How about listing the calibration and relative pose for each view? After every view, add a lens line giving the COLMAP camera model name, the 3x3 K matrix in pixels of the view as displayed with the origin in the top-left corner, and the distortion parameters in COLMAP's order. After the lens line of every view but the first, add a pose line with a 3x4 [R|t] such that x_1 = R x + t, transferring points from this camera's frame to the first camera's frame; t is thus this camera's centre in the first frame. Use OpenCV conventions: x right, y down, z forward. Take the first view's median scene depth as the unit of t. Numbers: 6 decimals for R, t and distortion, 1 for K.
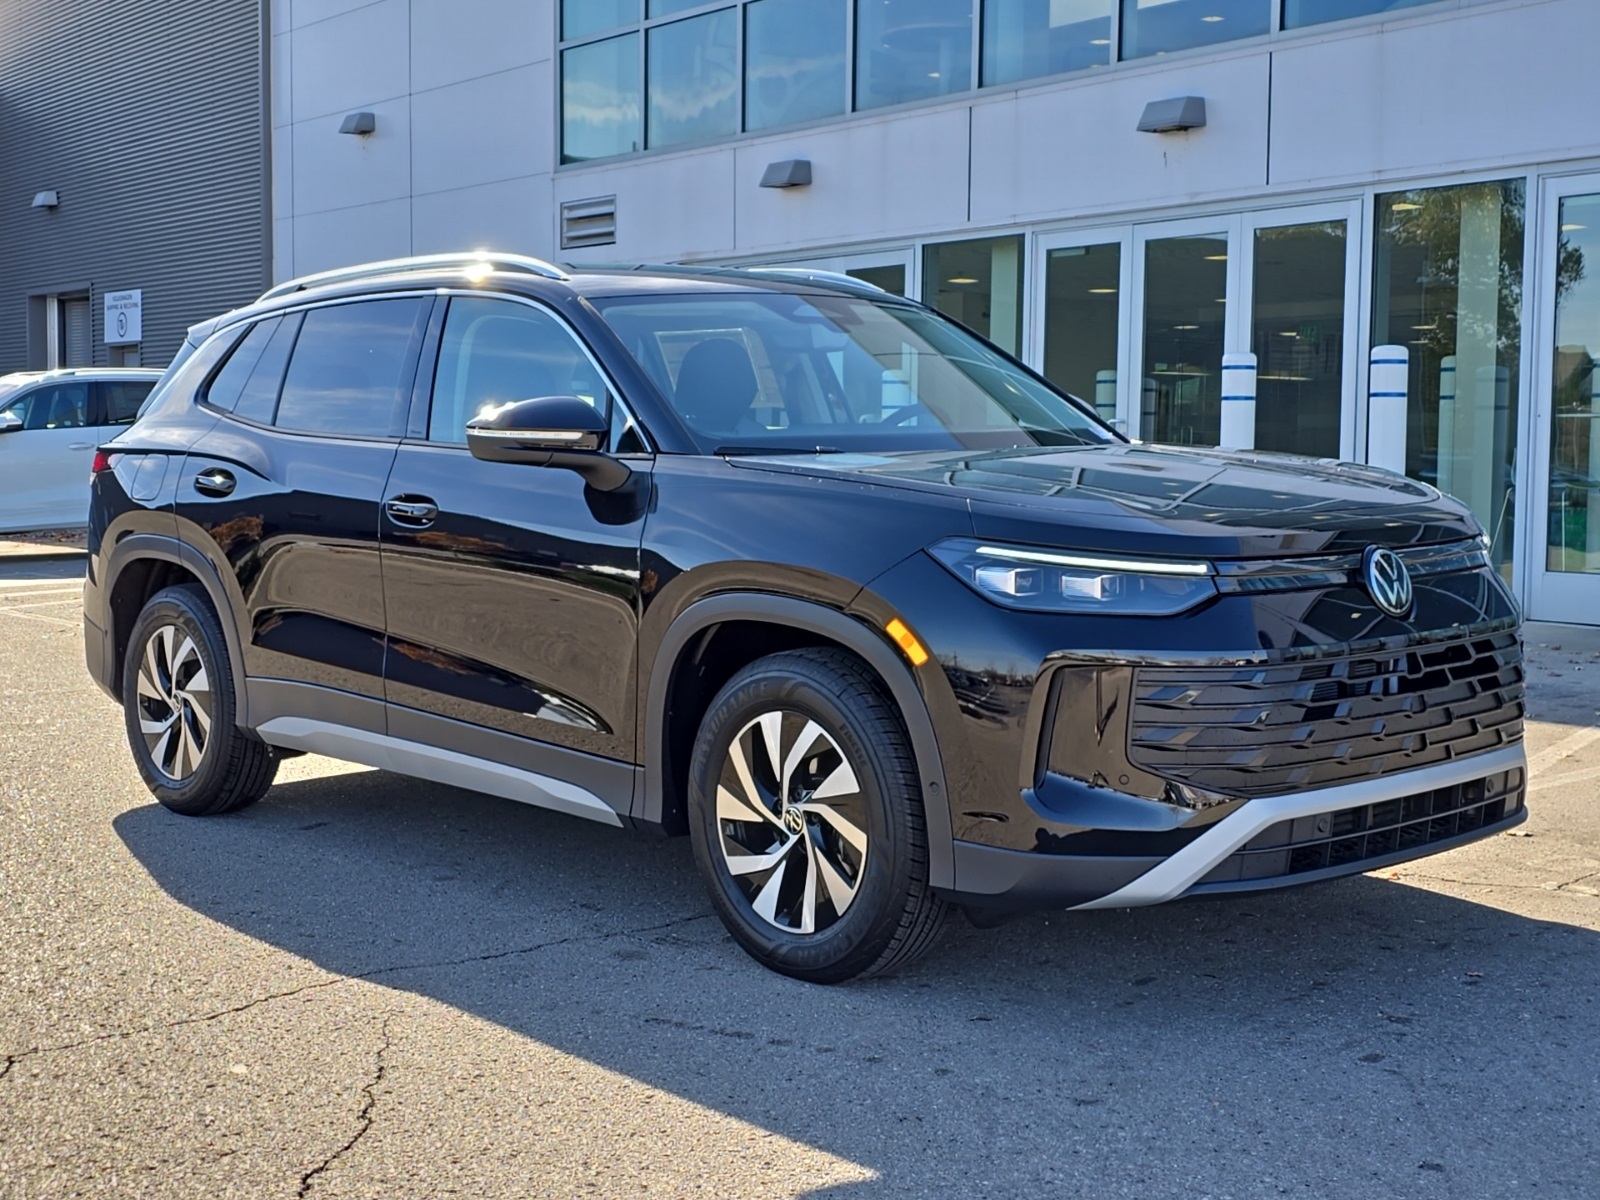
lens RADIAL K [[2151.9, 0, 771.7], [0, 2151.9, 600.5], [0, 0, 1]] dist [0.149641, -0.464395]
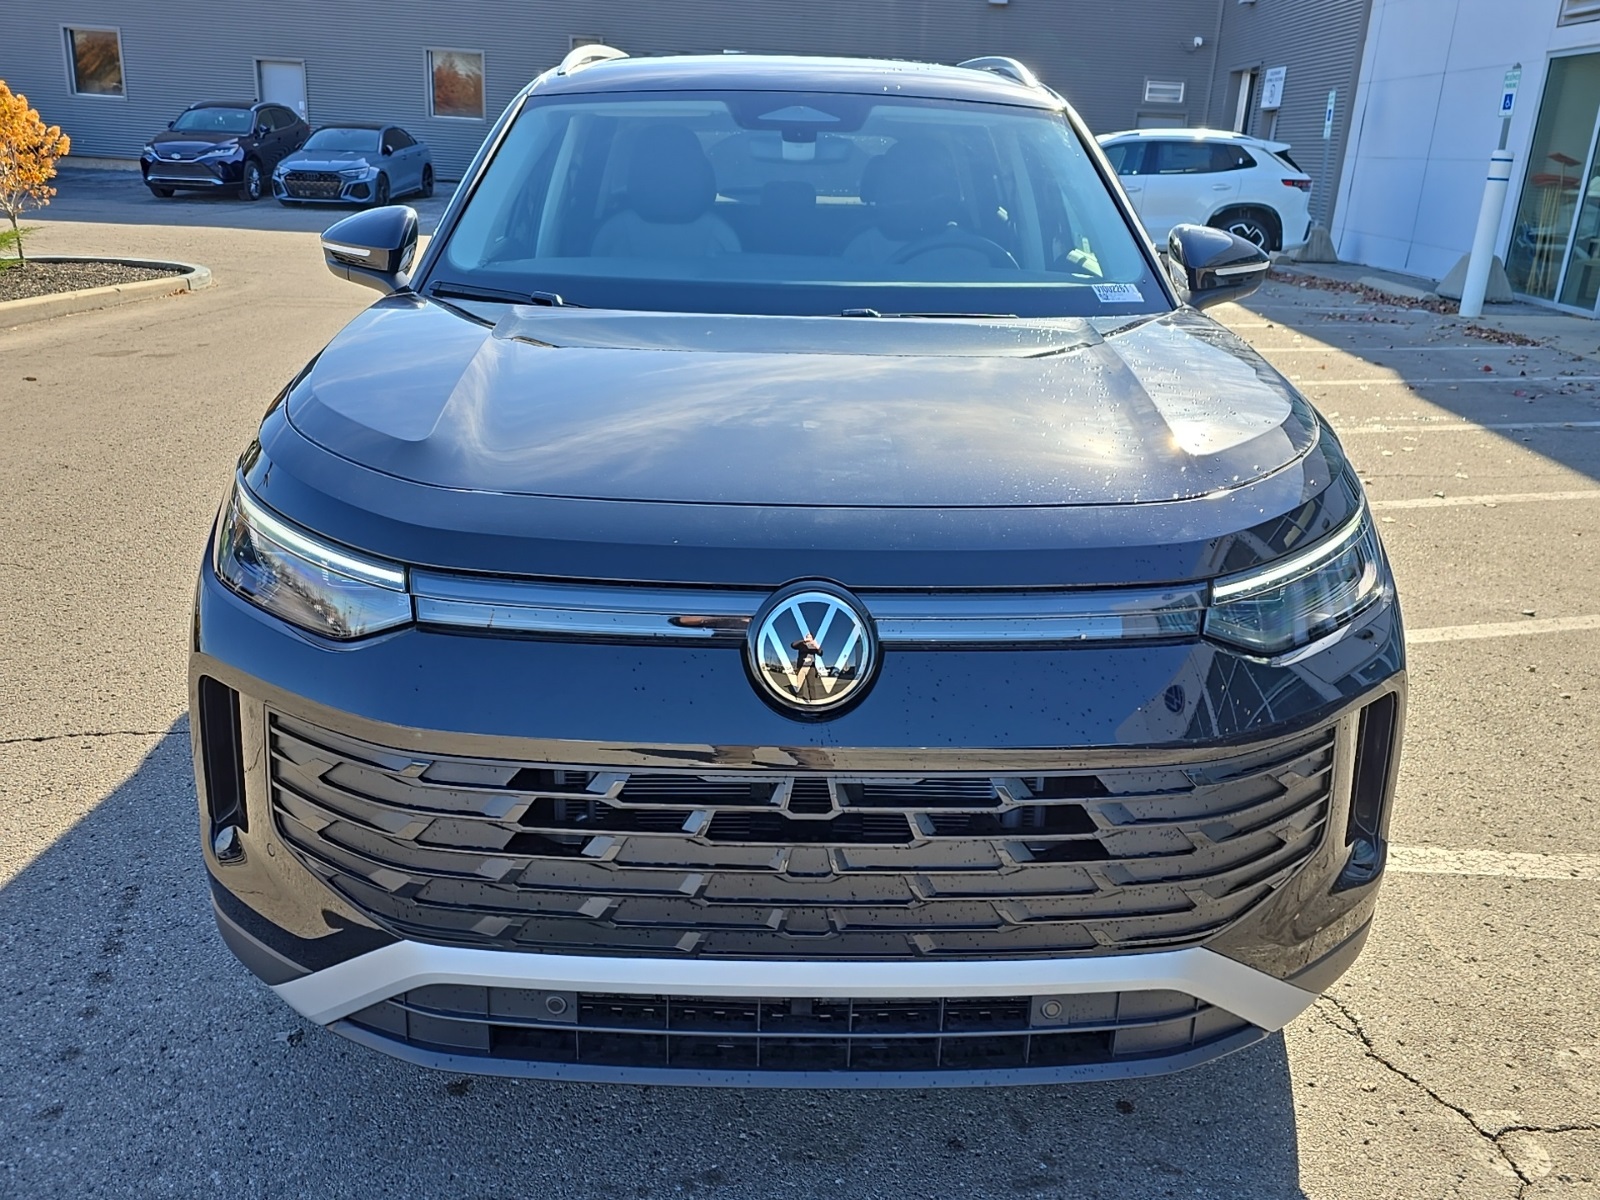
lens RADIAL K [[1363.2, 0, 788.7], [0, 1363.2, 593.0], [0, 0, 1]] dist [0.059545, -0.078565]
pose [[0.755141, 0.233645, -0.612513, 0.482218], [-0.091138, 0.962674, 0.254856, -0.111046], [0.649196, -0.136630, 0.748249, 0.703922]]
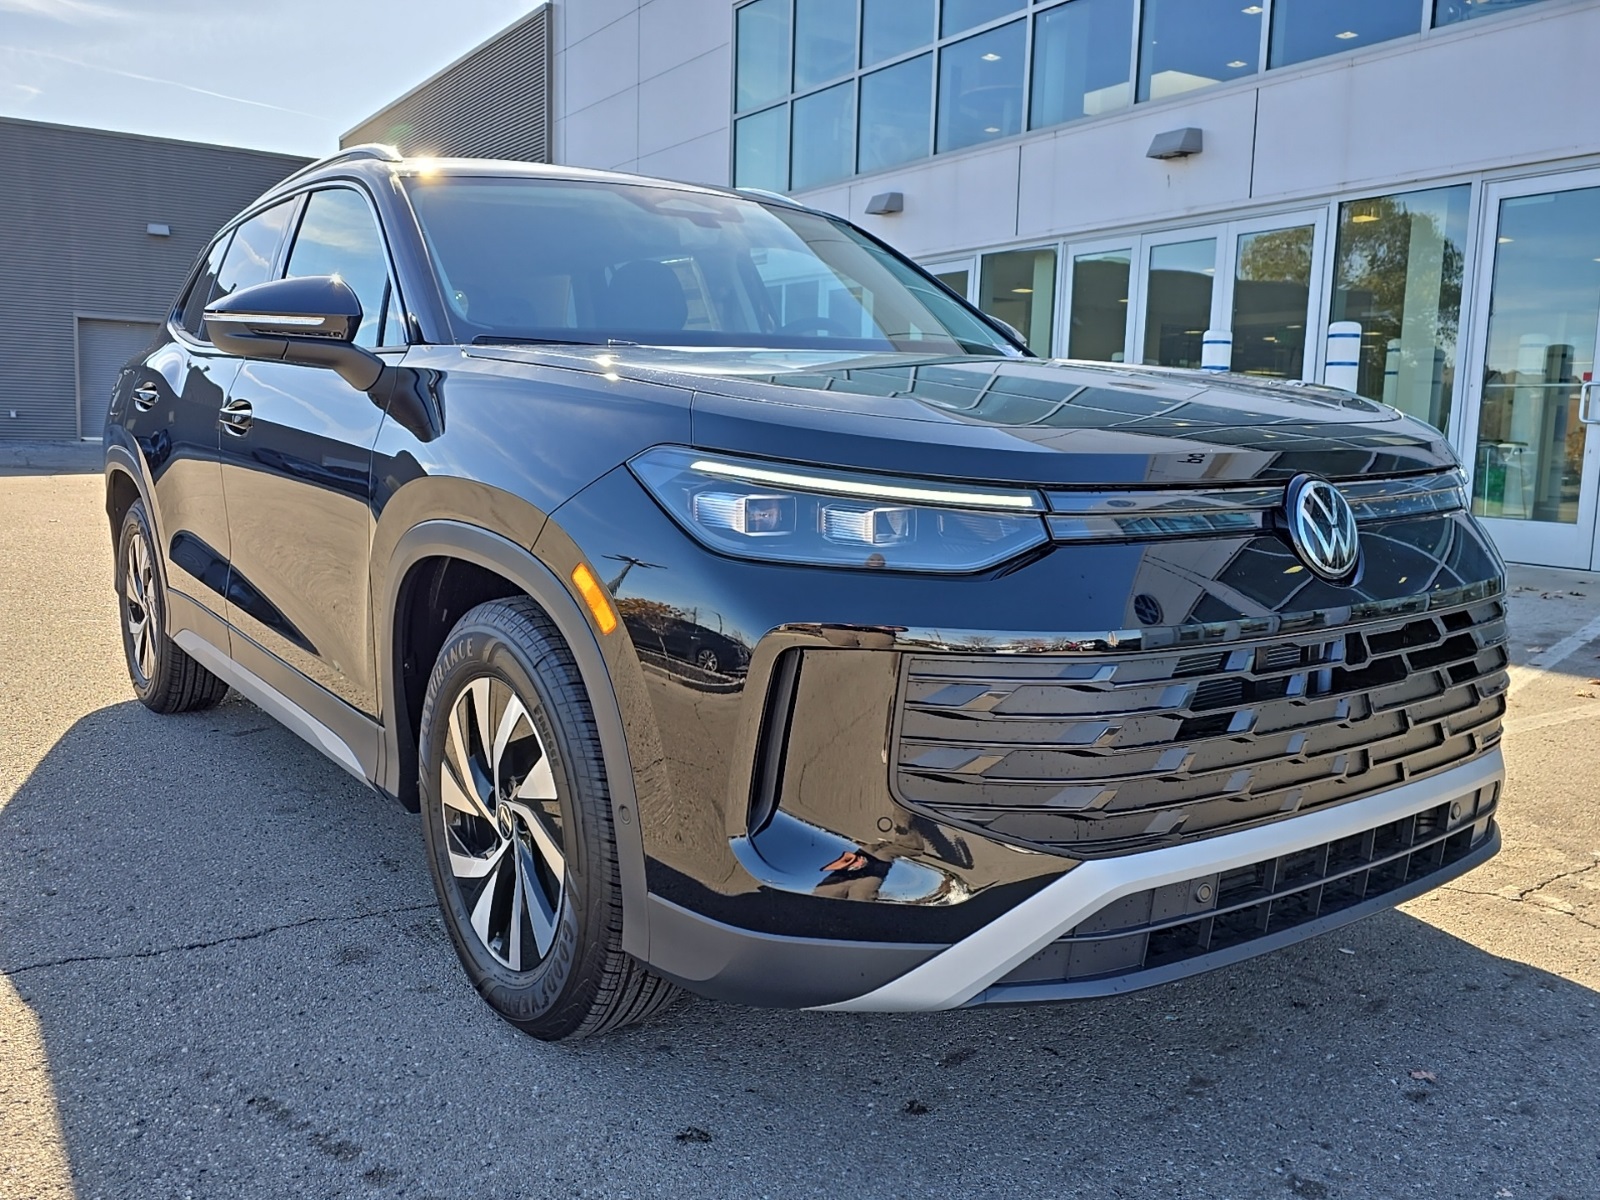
lens RADIAL K [[1363.2, 0, 788.7], [0, 1363.2, 593.0], [0, 0, 1]] dist [0.059545, -0.078565]
pose [[0.994370, 0.031939, -0.101033, 0.155163], [-0.026465, 0.998132, 0.055064, -0.007237], [0.102603, -0.052080, 0.993358, 0.532483]]
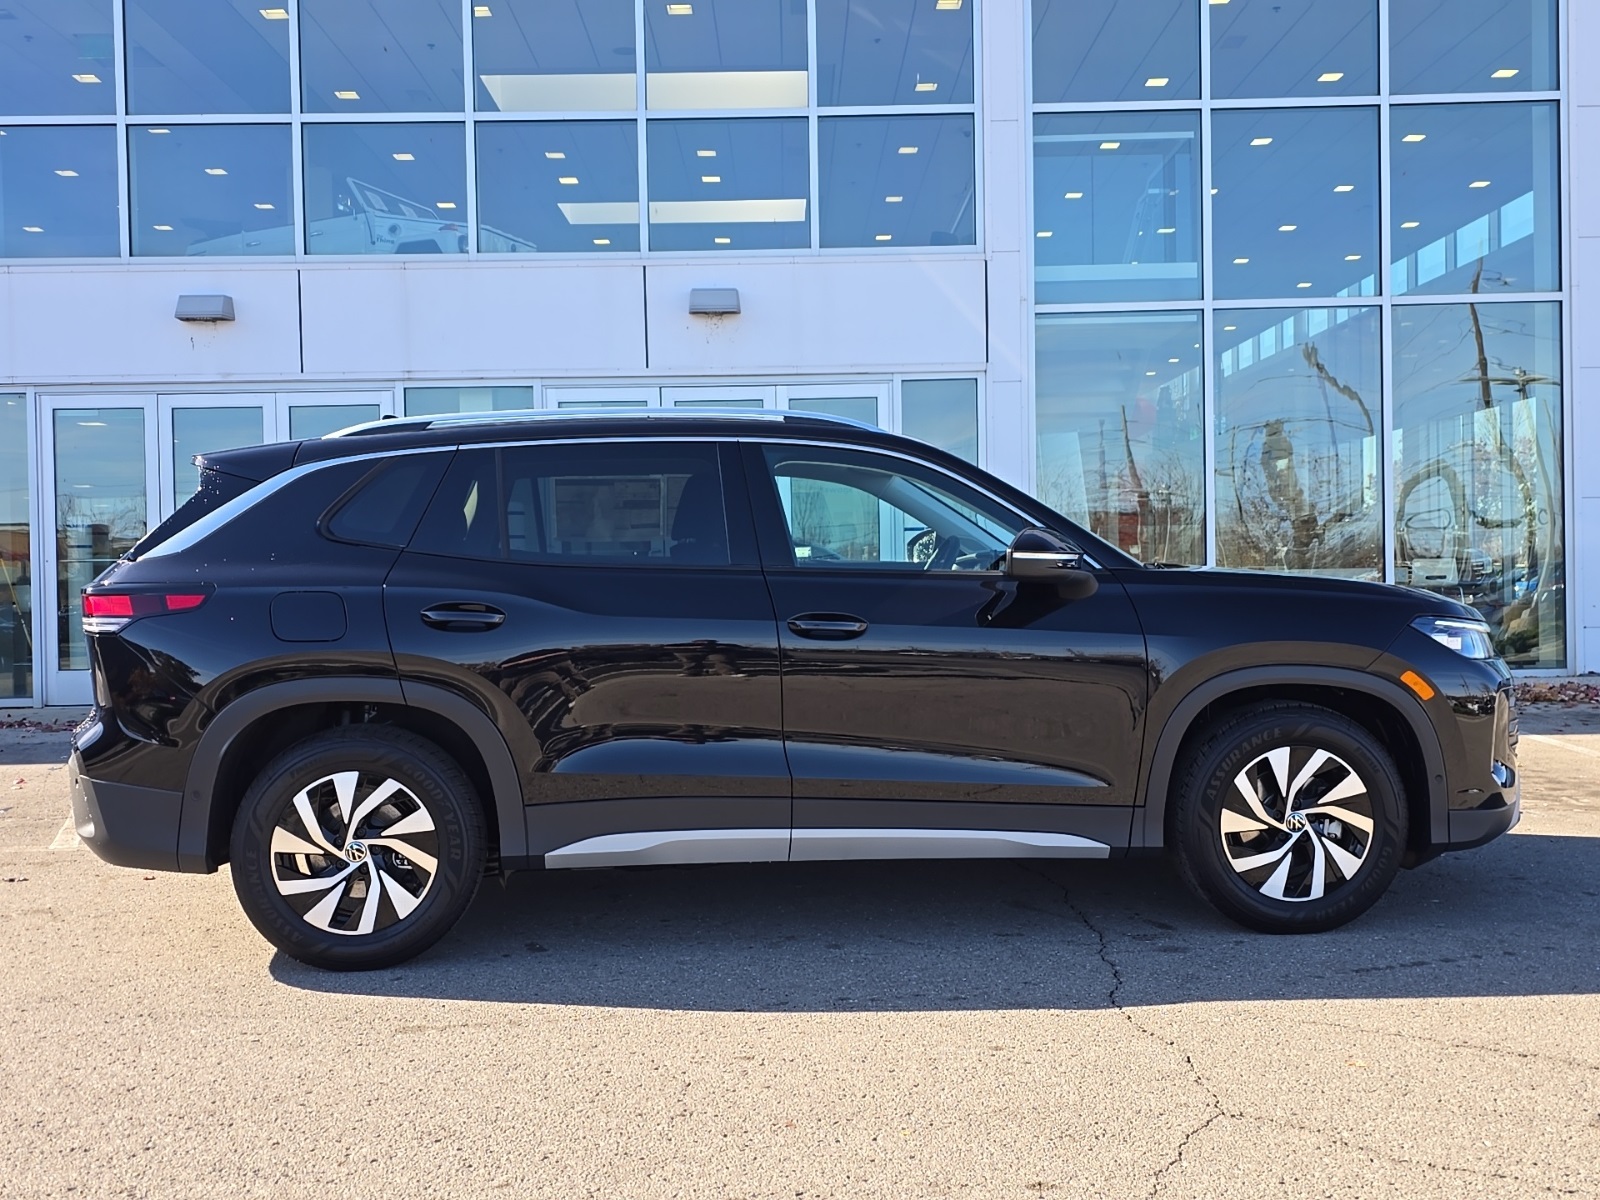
lens RADIAL K [[1599.8, 0, 795.7], [0, 1599.8, 604.1], [0, 0, 1]] dist [0.071075, -0.080738]
pose [[0.609082, -0.031996, 0.792462, -1.027609], [0.076406, 0.996906, -0.018475, -0.047488], [-0.789419, 0.071802, 0.609641, 0.597968]]
